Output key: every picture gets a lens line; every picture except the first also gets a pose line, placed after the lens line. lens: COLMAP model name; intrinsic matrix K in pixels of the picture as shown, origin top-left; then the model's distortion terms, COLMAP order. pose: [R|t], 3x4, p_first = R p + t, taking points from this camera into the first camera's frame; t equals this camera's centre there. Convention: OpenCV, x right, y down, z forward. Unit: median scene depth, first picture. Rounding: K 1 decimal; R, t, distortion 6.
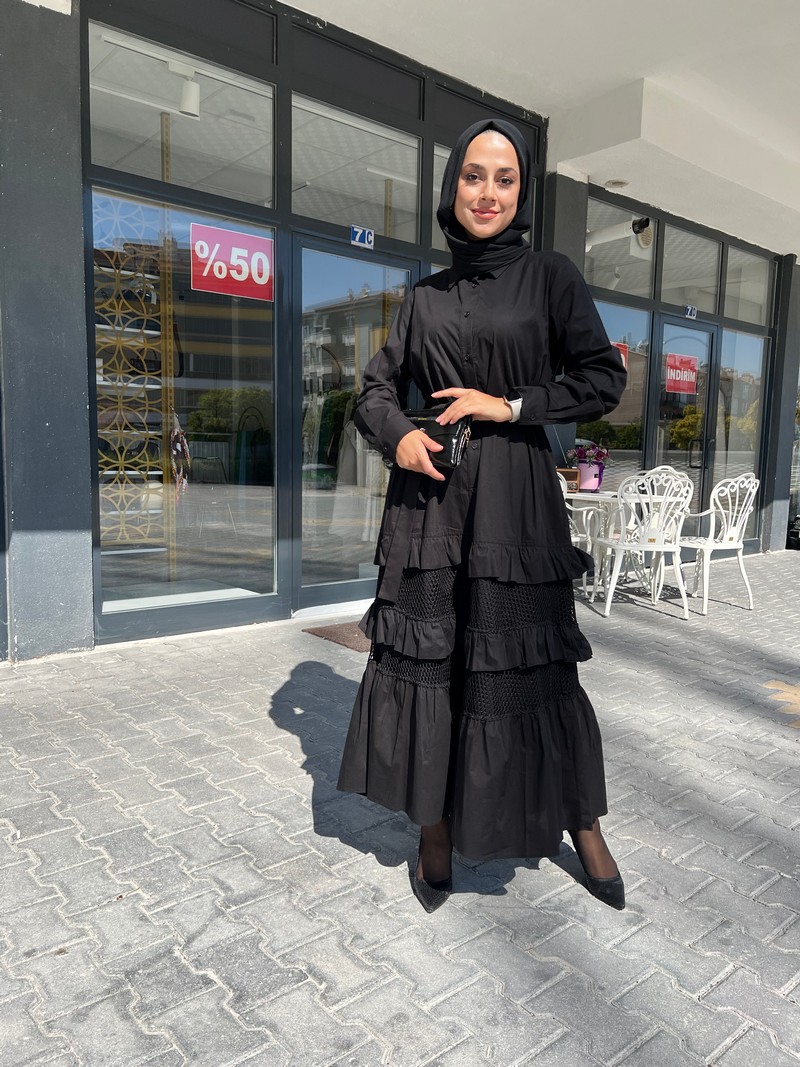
lens RADIAL K [[805.4, 0, 397.0], [0, 805.4, 537.2], [0, 0, 1]] dist [0.040165, -0.048463]
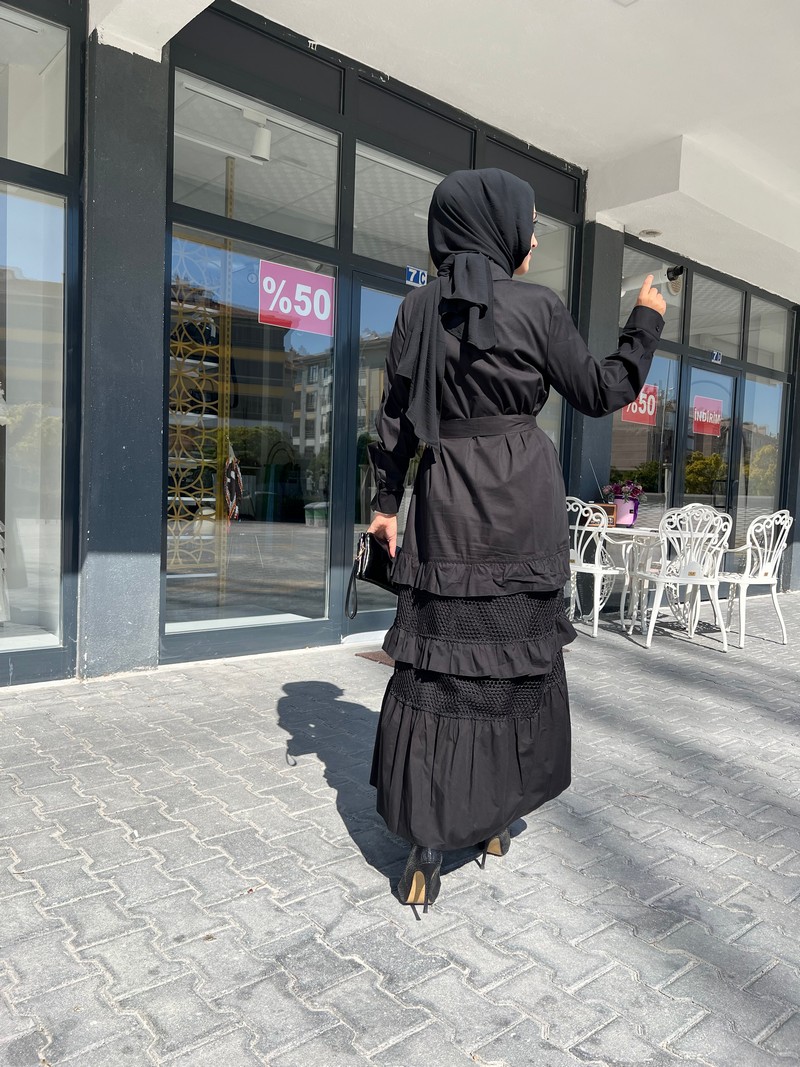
lens RADIAL K [[805.4, 0, 406.4], [0, 805.4, 538.2], [0, 0, 1]] dist [0.040165, -0.048463]
pose [[0.999761, 0.017056, 0.013704, -0.085721], [-0.016356, 0.998633, -0.049653, 0.021866], [-0.014532, 0.049417, 0.998673, -0.030901]]
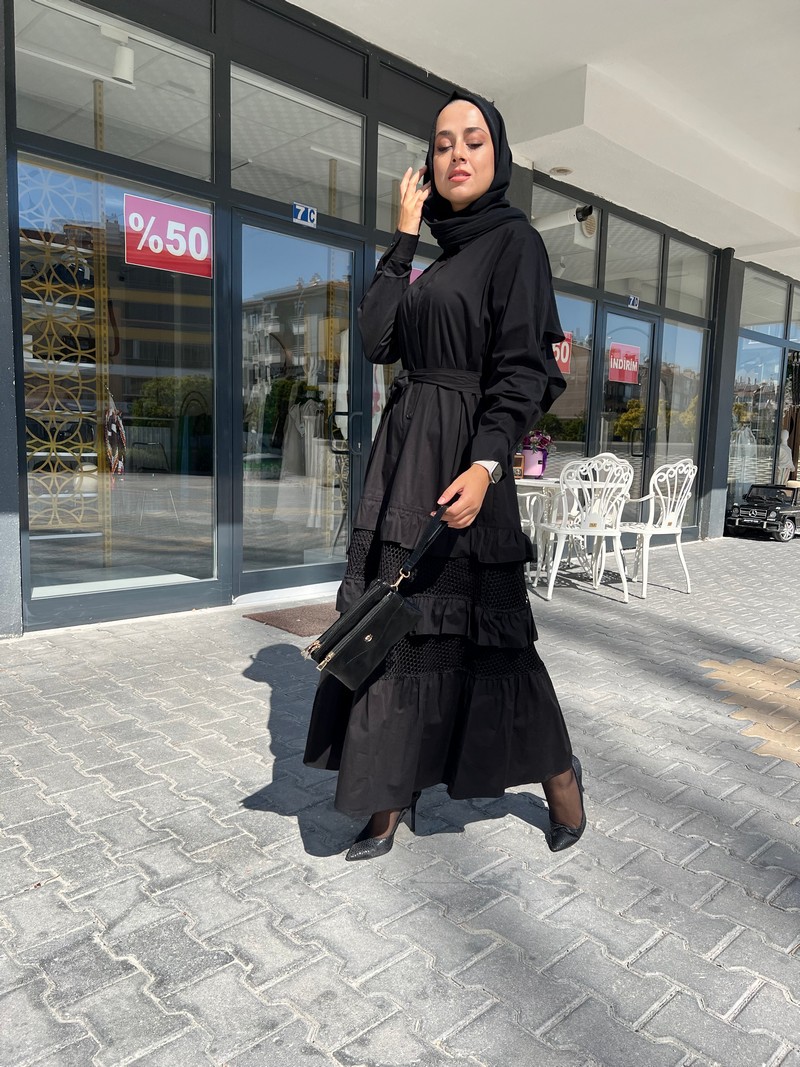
lens RADIAL K [[805.4, 0, 404.7], [0, 805.4, 539.0], [0, 0, 1]] dist [0.040165, -0.048463]
pose [[0.997535, -0.000882, 0.070159, 0.011787], [0.000055, 0.999930, 0.011796, 0.013010], [-0.070165, -0.011763, 0.997466, 0.010815]]
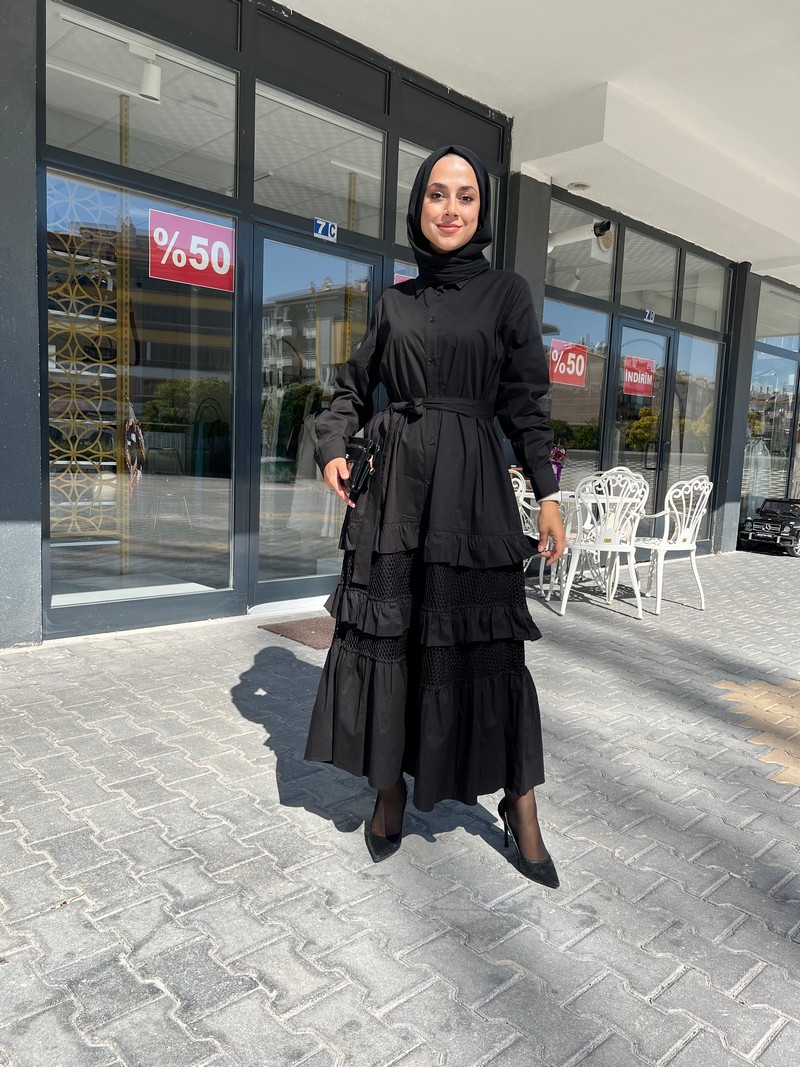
lens RADIAL K [[805.4, 0, 398.1], [0, 805.4, 534.7], [0, 0, 1]] dist [0.040165, -0.048463]
pose [[0.998459, 0.015706, 0.053220, -0.001018], [-0.015861, 0.999871, 0.002498, -0.002564], [-0.053174, -0.003338, 0.998580, 0.006860]]
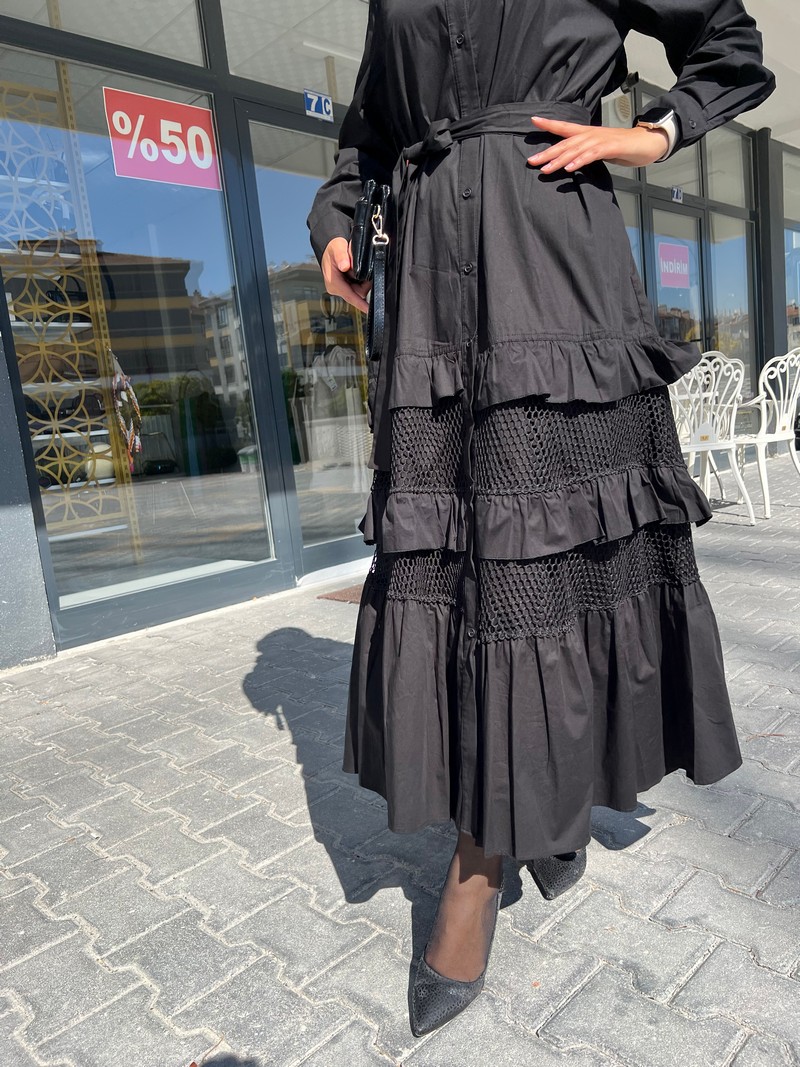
lens RADIAL K [[805.4, 0, 405.3], [0, 805.4, 537.8], [0, 0, 1]] dist [0.040165, -0.048463]
pose [[0.988035, -0.135287, 0.074057, -0.100890], [0.132895, 0.990464, 0.036344, 0.048163], [-0.078267, -0.026067, 0.996592, 0.239145]]
